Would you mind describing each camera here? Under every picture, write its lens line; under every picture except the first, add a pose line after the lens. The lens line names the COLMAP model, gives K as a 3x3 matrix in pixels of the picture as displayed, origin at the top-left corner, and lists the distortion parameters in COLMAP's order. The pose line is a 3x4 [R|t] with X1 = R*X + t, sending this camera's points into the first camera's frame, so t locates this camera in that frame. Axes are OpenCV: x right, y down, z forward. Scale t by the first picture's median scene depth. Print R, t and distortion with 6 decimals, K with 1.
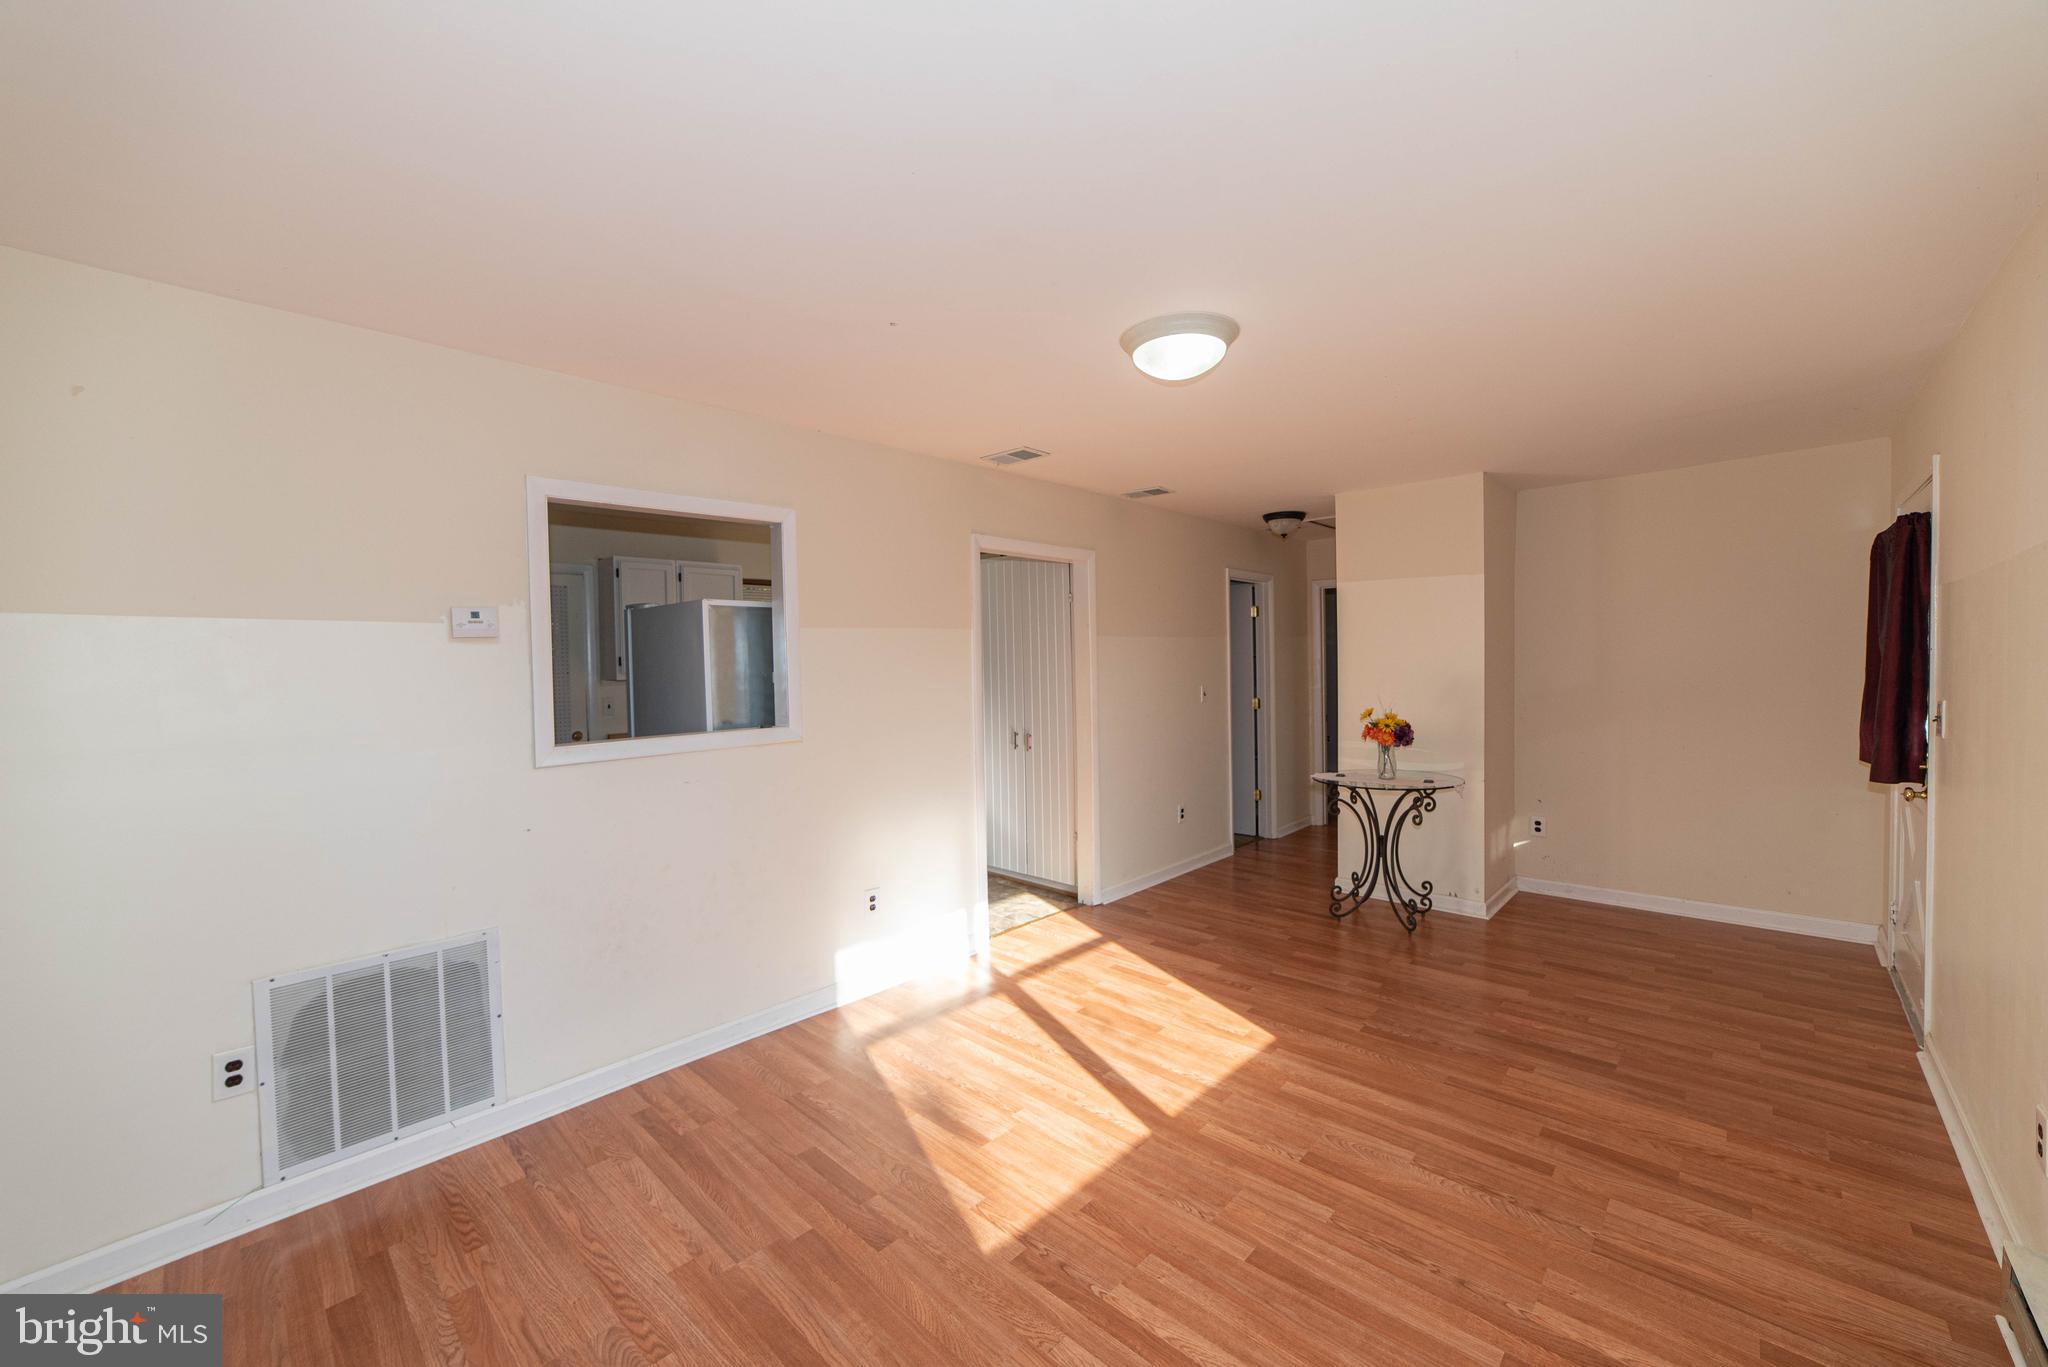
lens RADIAL K [[814.4, 0, 1011.8], [0, 814.4, 626.5], [0, 0, 1]] dist [-0.020655, 0.007437]
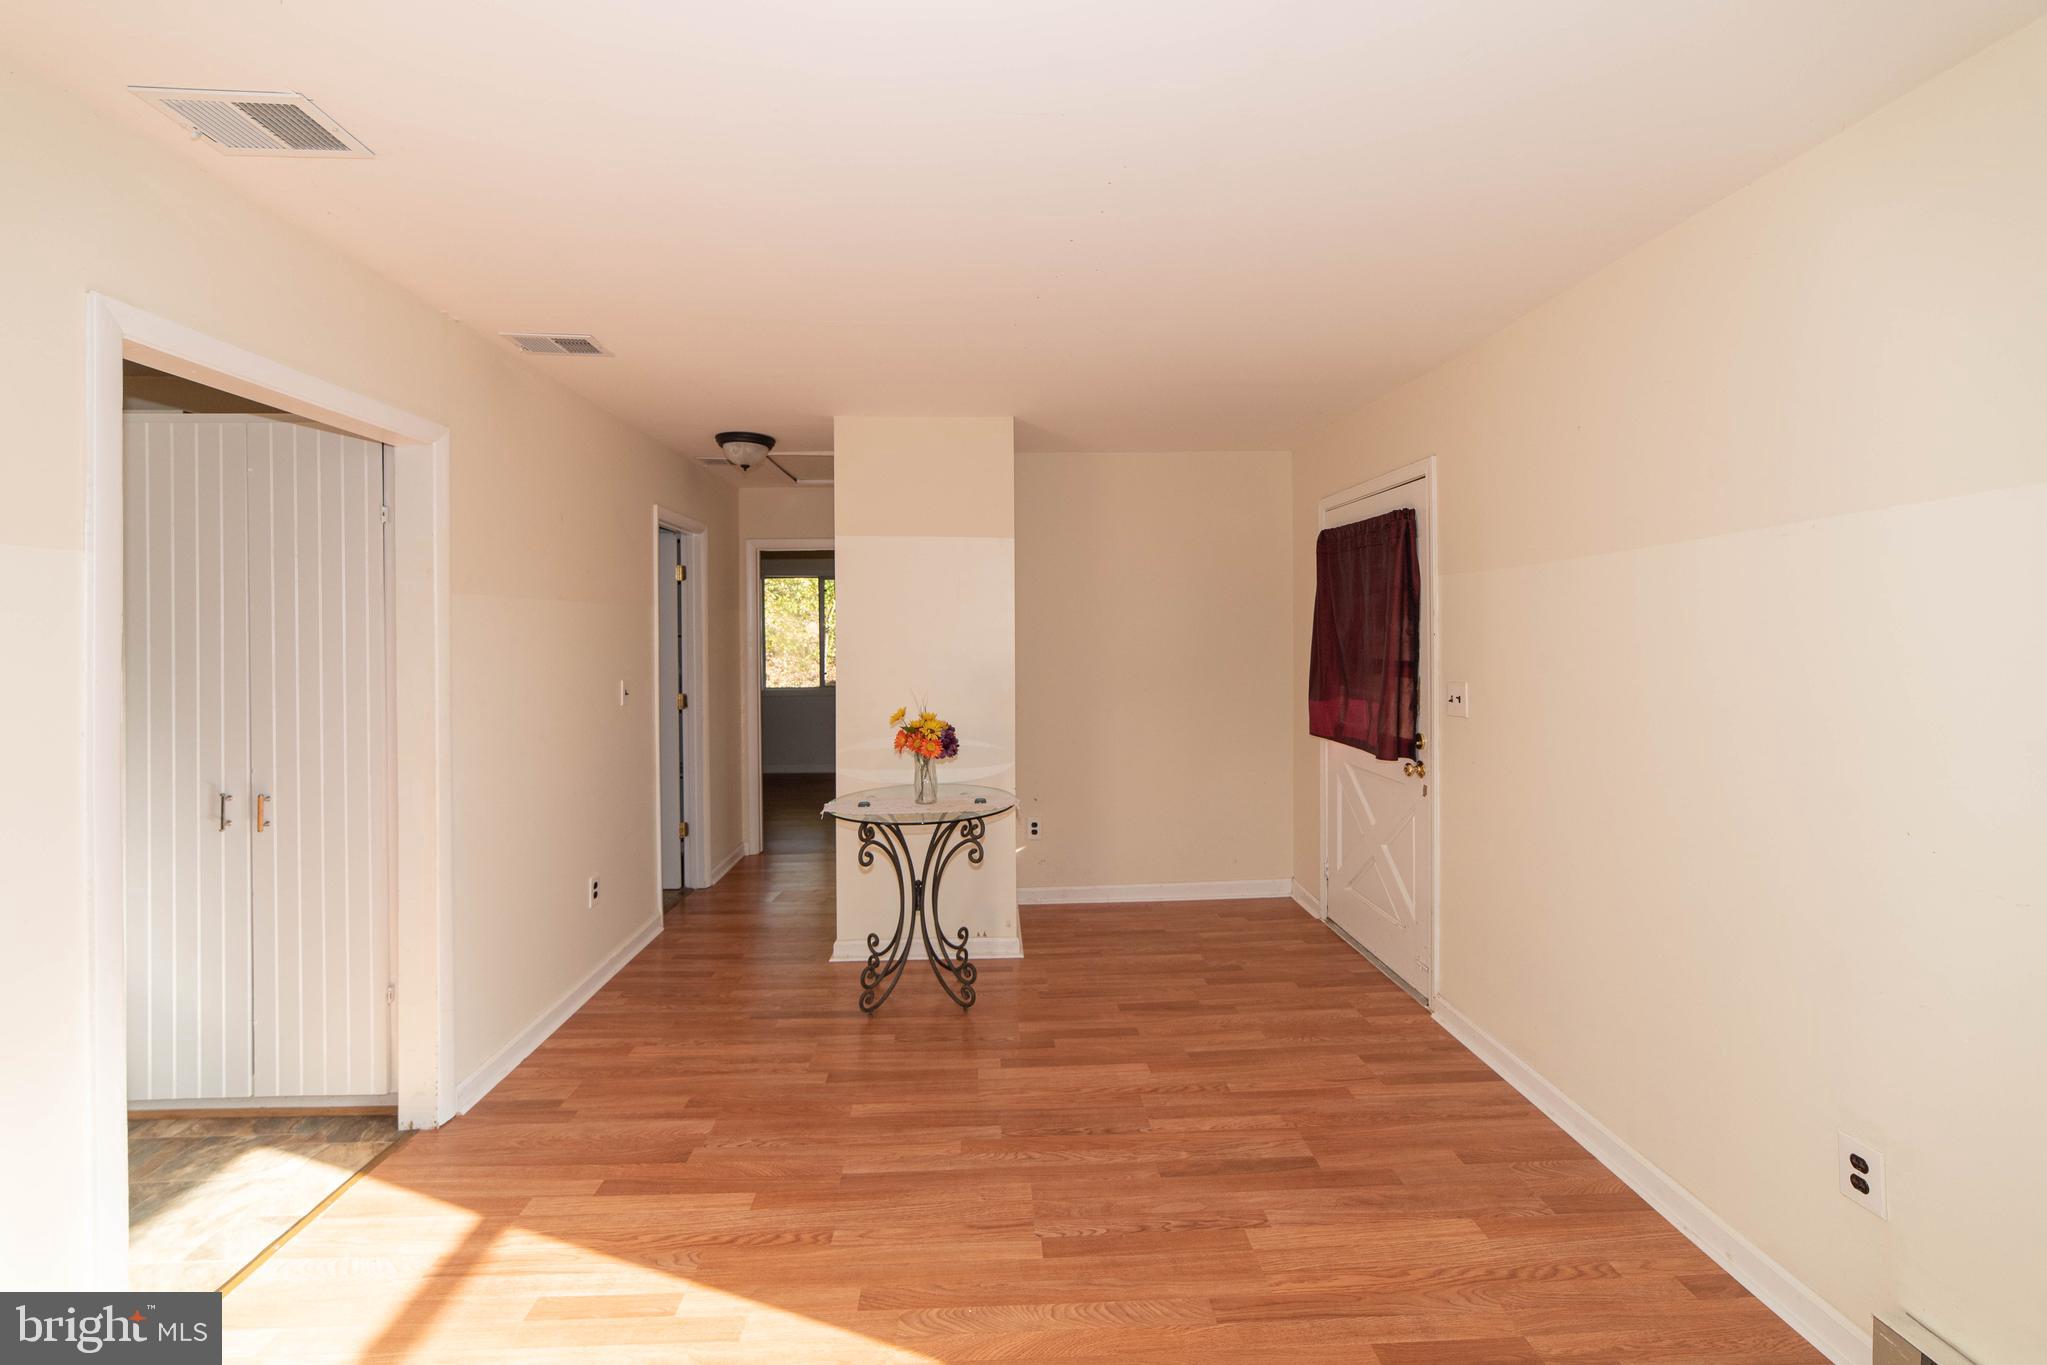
lens RADIAL K [[814.0, 0, 1011.3], [0, 814.0, 625.5], [0, 0, 1]] dist [-0.020655, 0.007437]
pose [[0.694042, 0.017853, 0.719713, -0.018250], [-0.033130, 0.999425, 0.007157, 0.019500], [-0.719171, -0.028812, 0.694235, 0.438432]]
